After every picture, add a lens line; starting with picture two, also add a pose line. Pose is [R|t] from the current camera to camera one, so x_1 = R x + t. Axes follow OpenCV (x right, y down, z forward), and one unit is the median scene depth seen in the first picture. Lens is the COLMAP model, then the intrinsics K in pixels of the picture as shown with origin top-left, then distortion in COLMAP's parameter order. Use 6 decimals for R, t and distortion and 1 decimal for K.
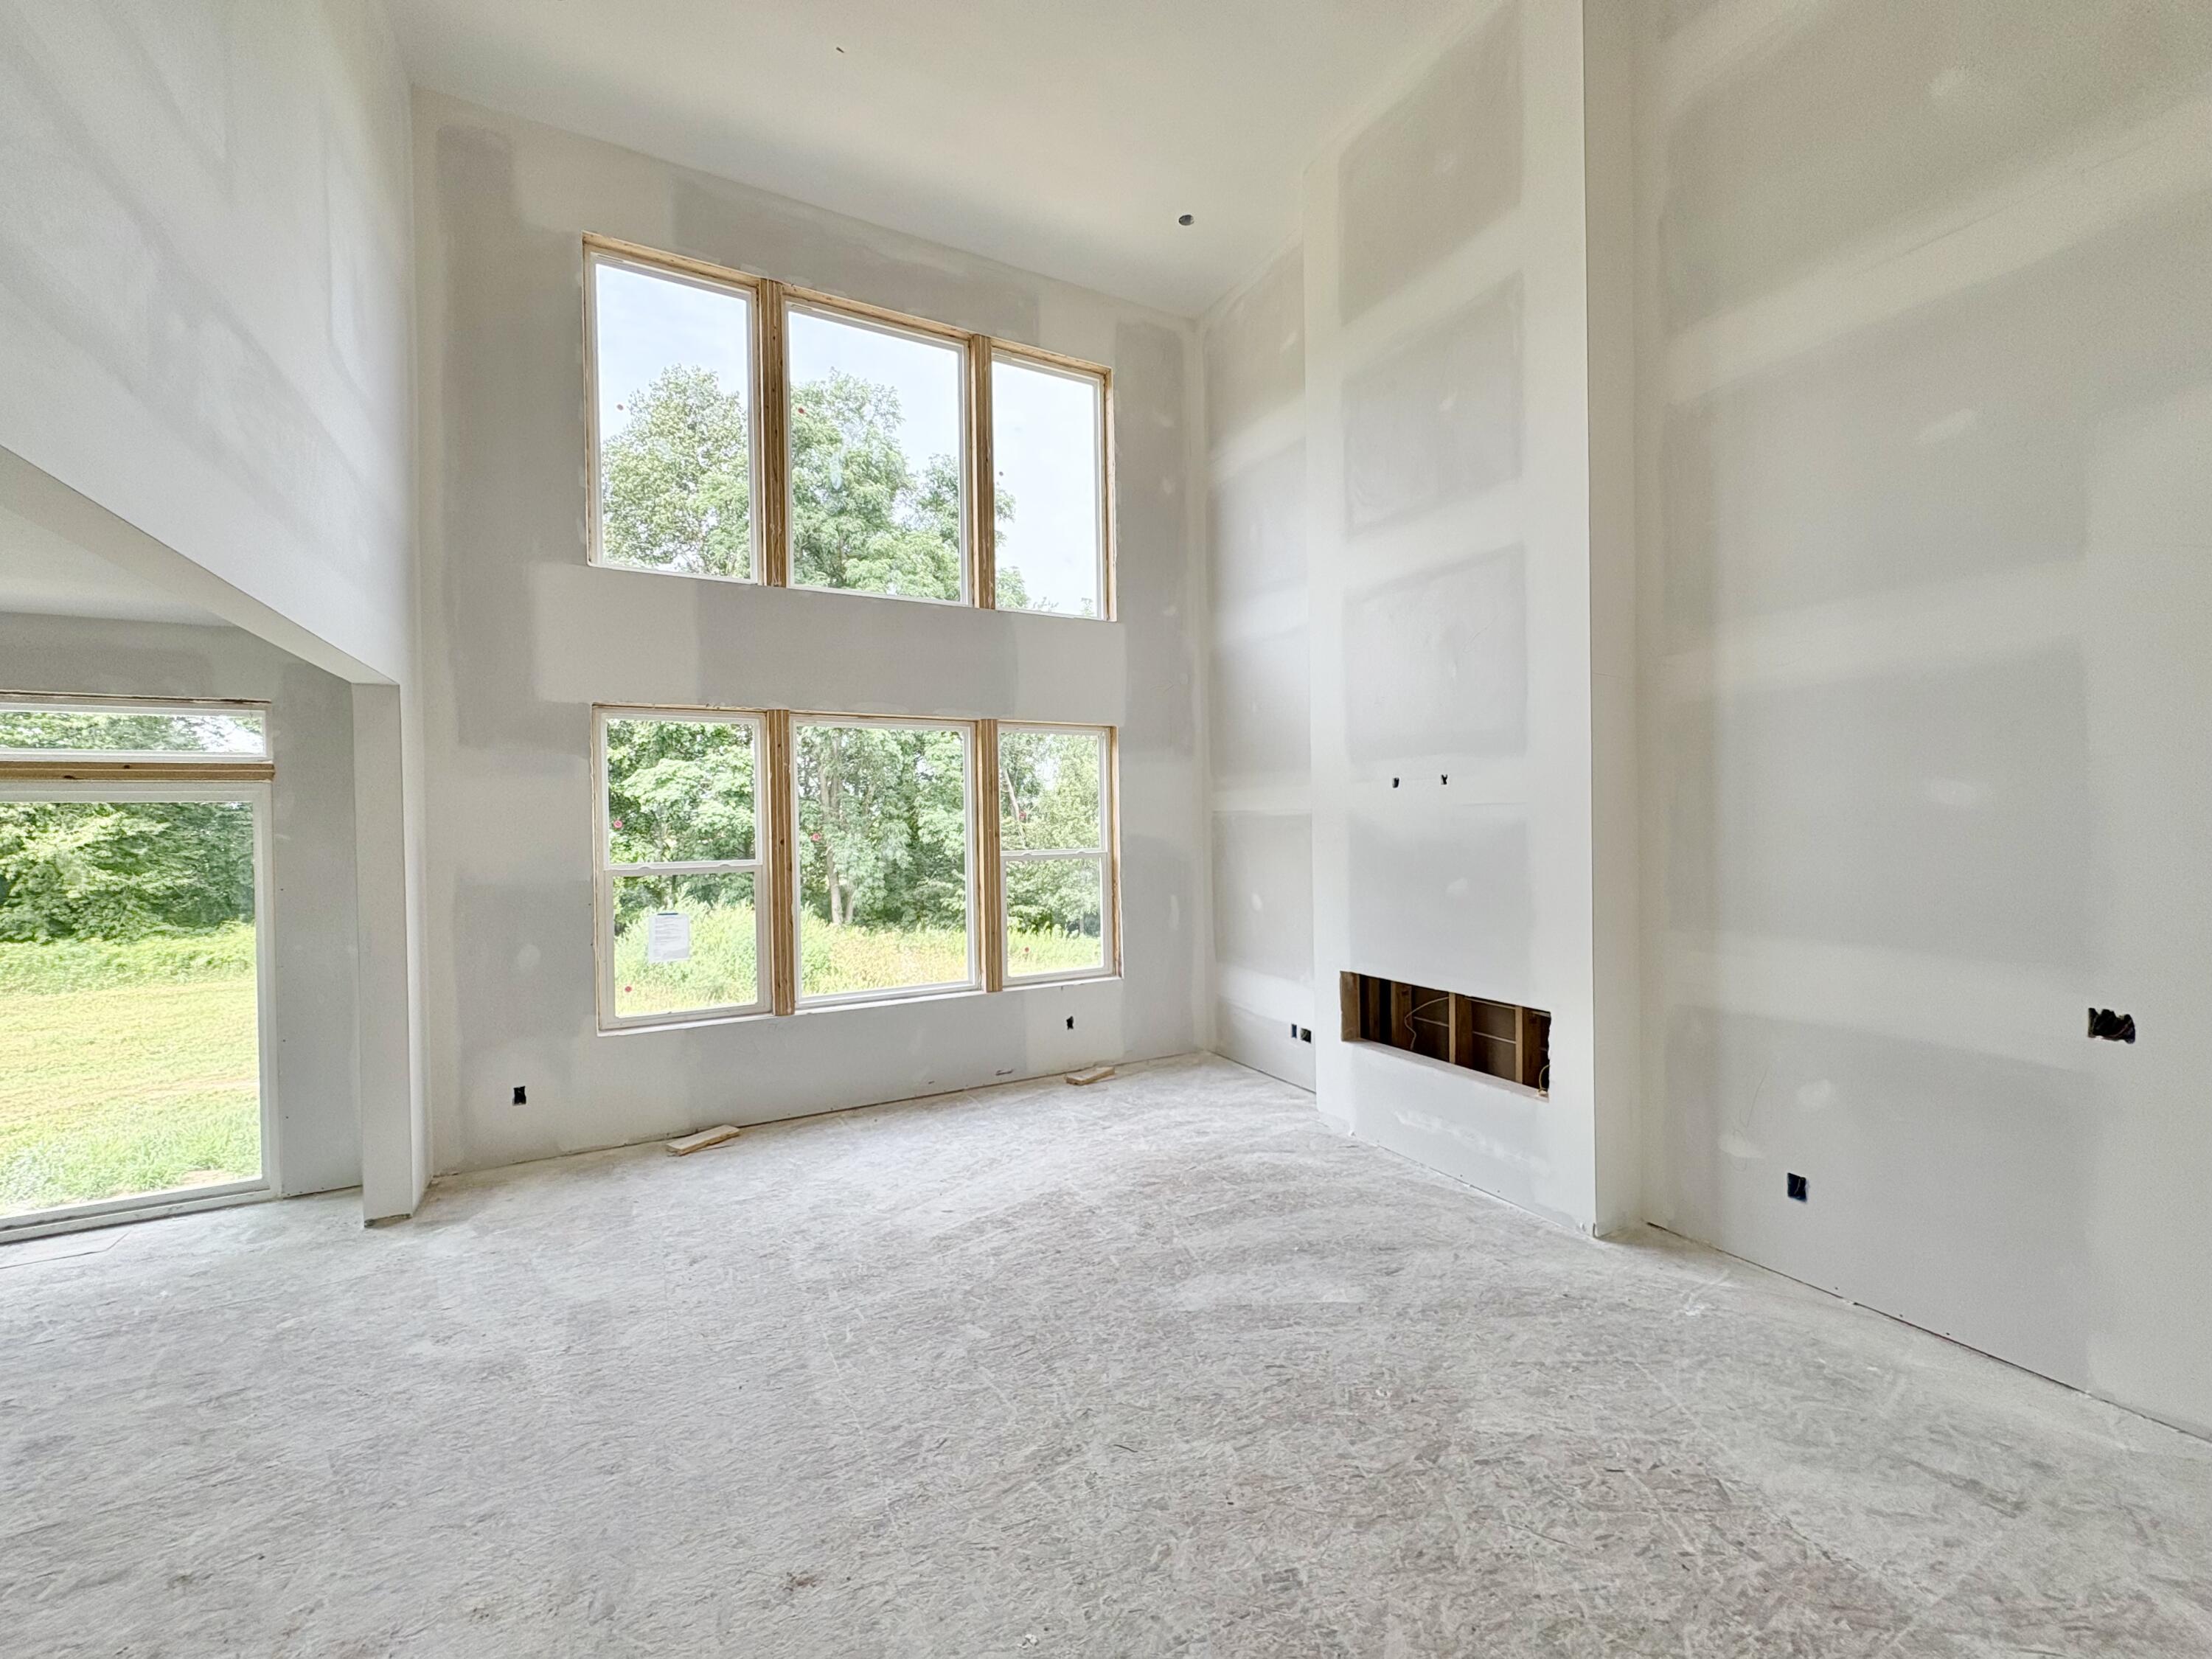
lens RADIAL K [[875.8, 0, 1097.9], [0, 875.8, 830.3], [0, 0, 1]] dist [0.000056, 0.000036]
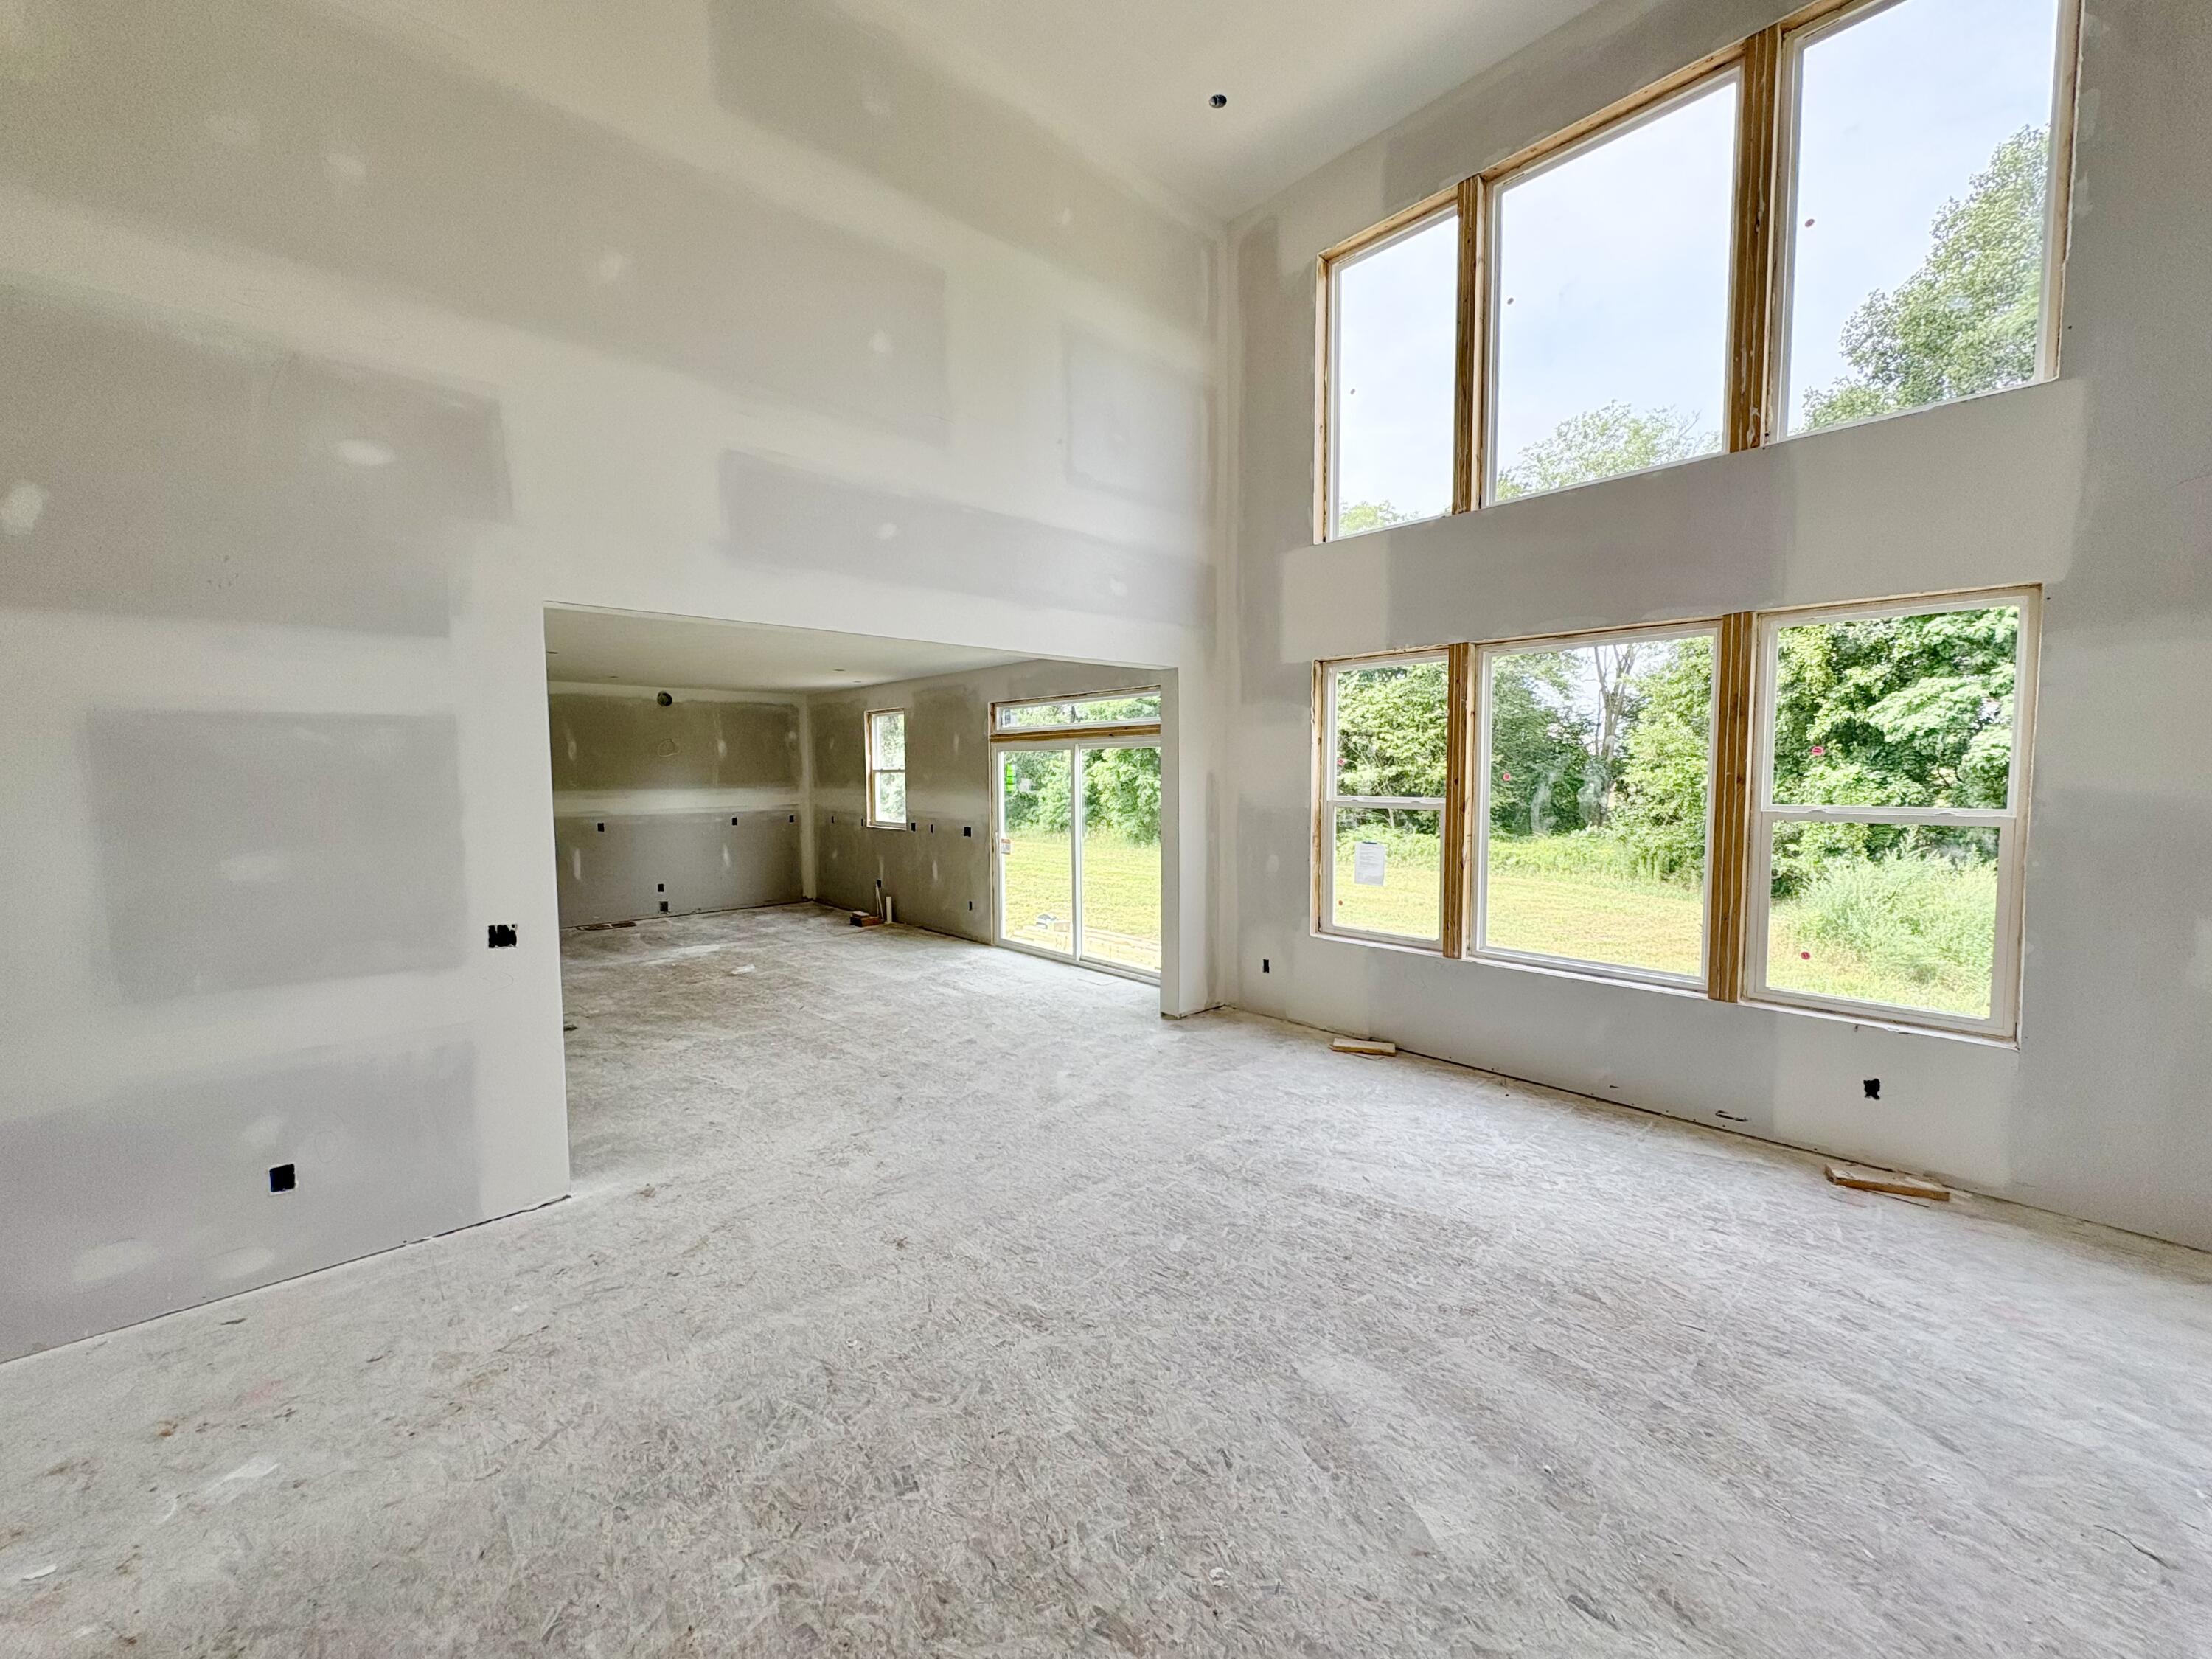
lens RADIAL K [[875.8, 0, 1109.2], [0, 875.8, 829.1], [0, 0, 1]] dist [0.000056, 0.000036]
pose [[0.255523, 0.080812, -0.963420, 0.509538], [-0.007372, 0.996634, 0.081643, -0.010743], [0.966775, -0.013760, 0.255259, 0.401681]]
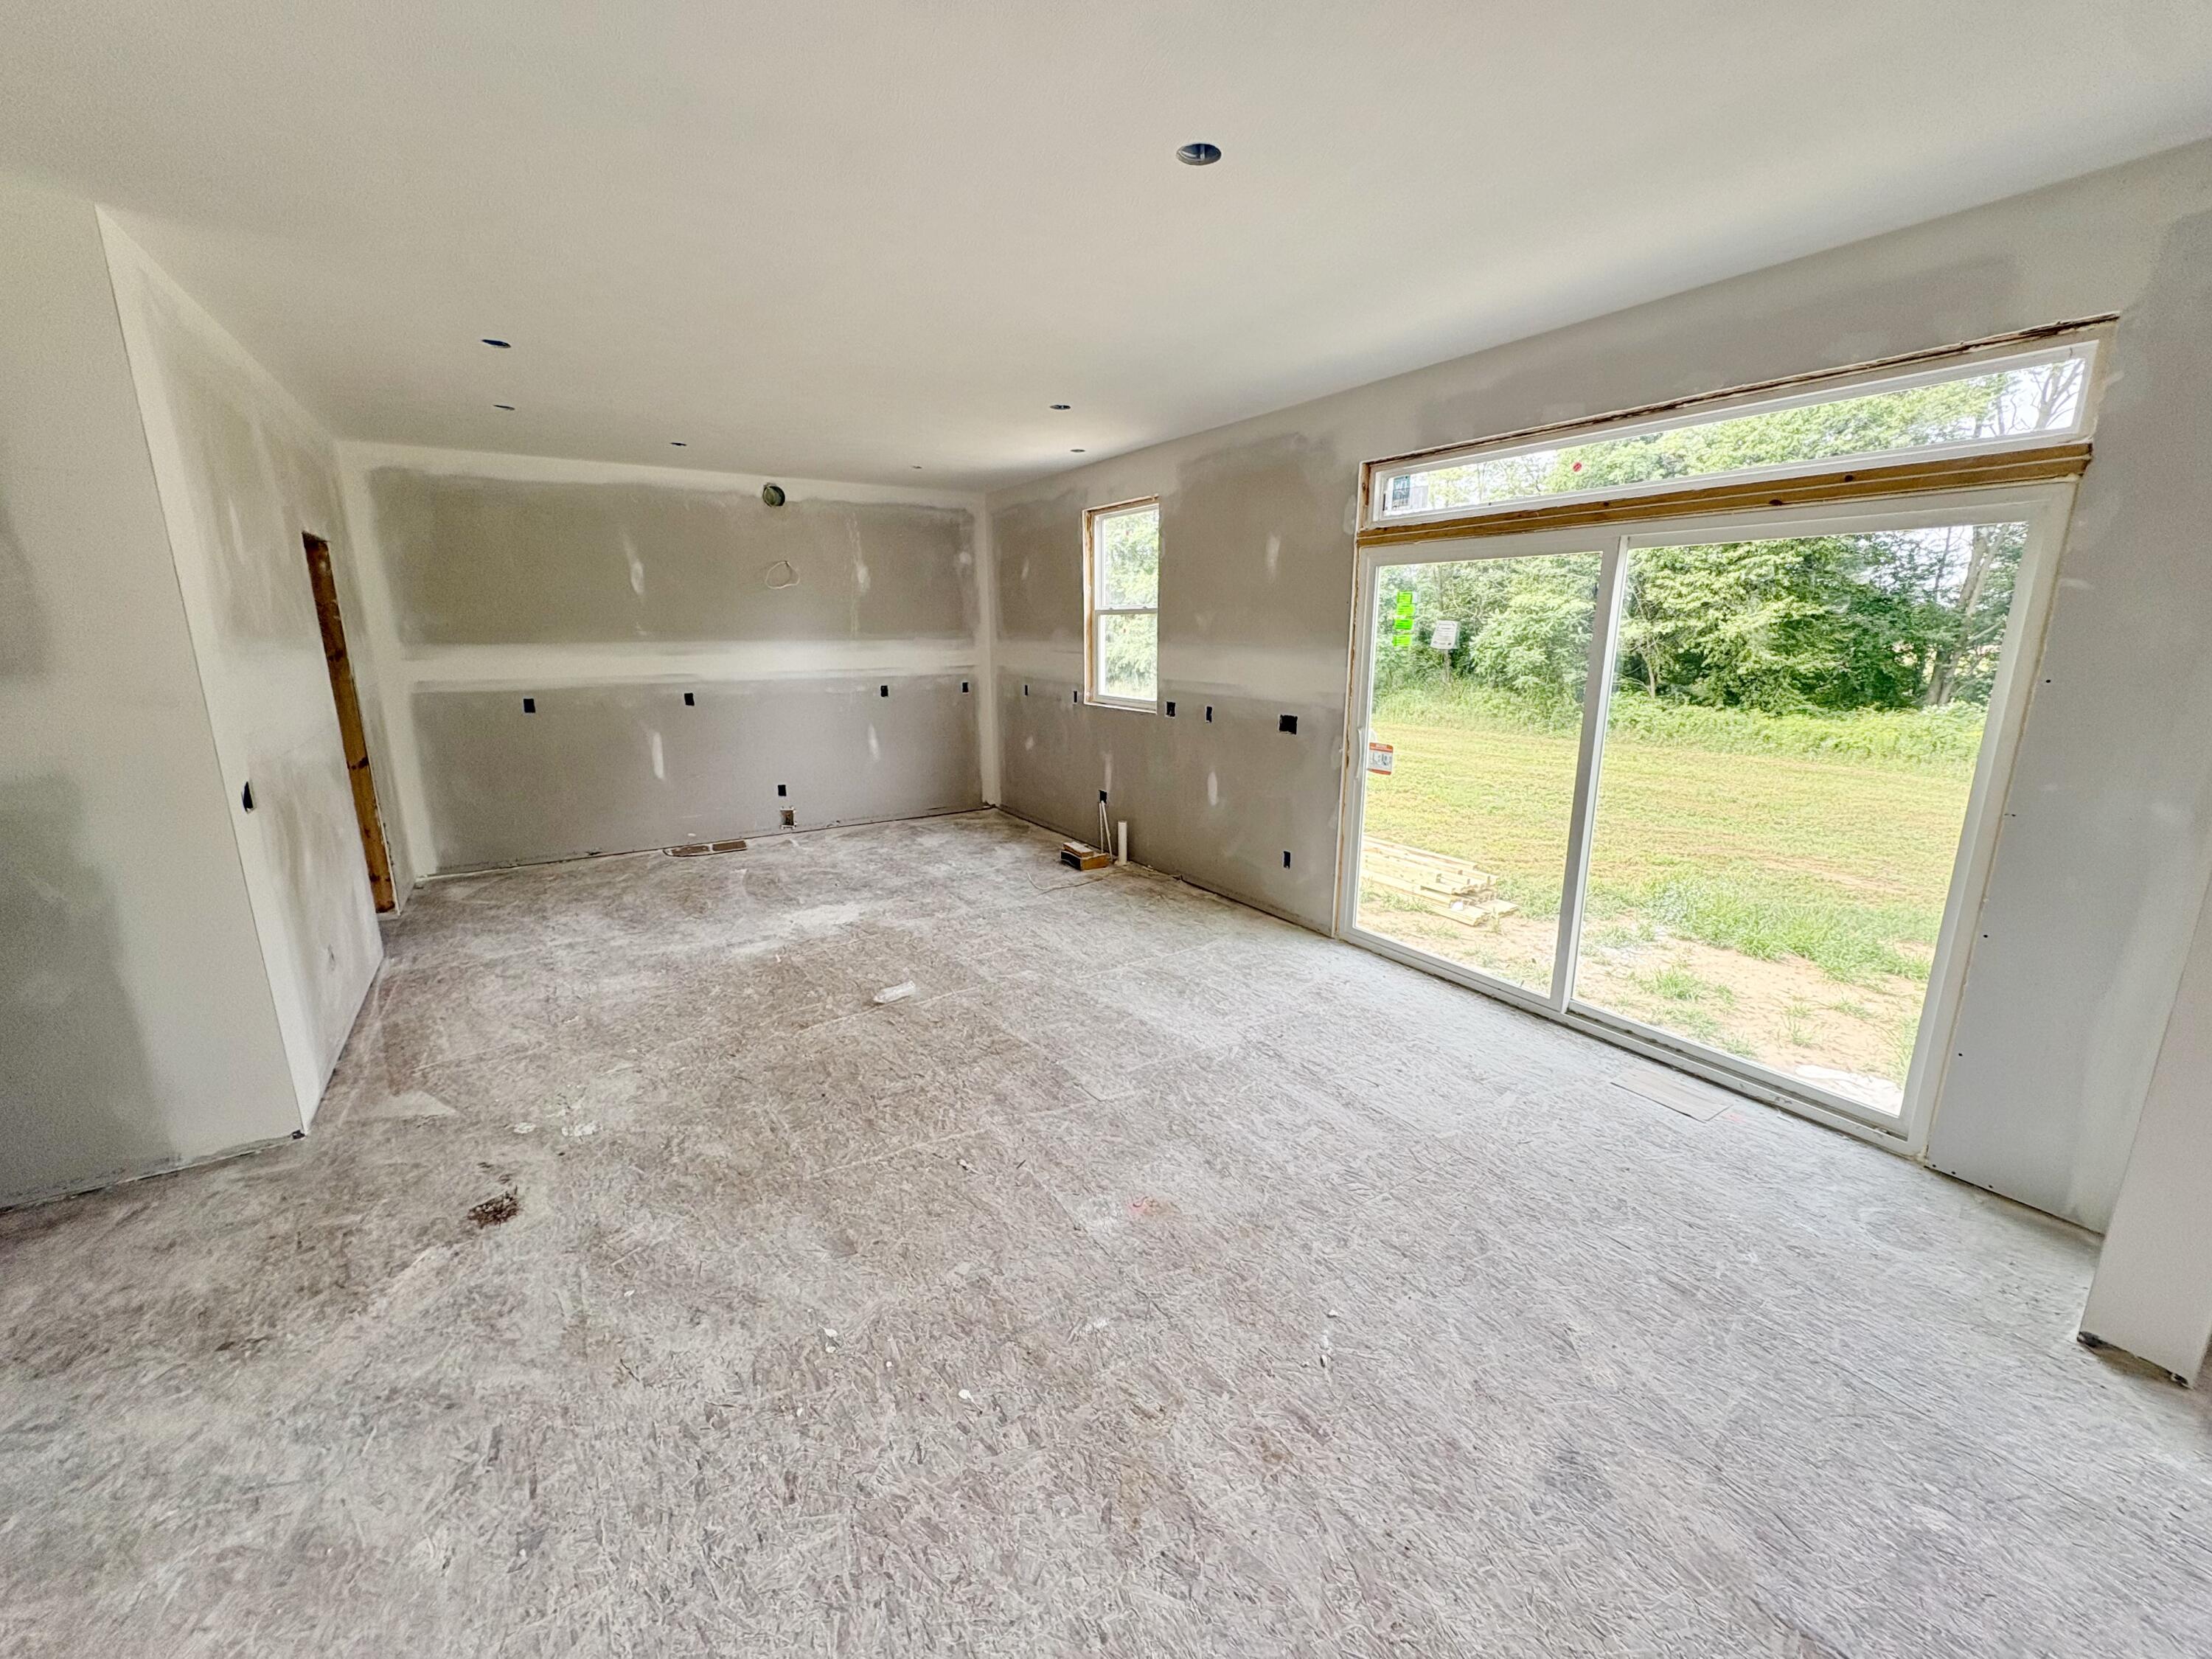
lens RADIAL K [[875.8, 0, 1107.3], [0, 875.8, 824.5], [0, 0, 1]] dist [0.000056, 0.000036]
pose [[0.084652, 0.235731, -0.968124, -0.354916], [-0.007998, 0.971741, 0.235912, 0.025354], [0.996378, -0.012228, 0.084145, 0.298560]]
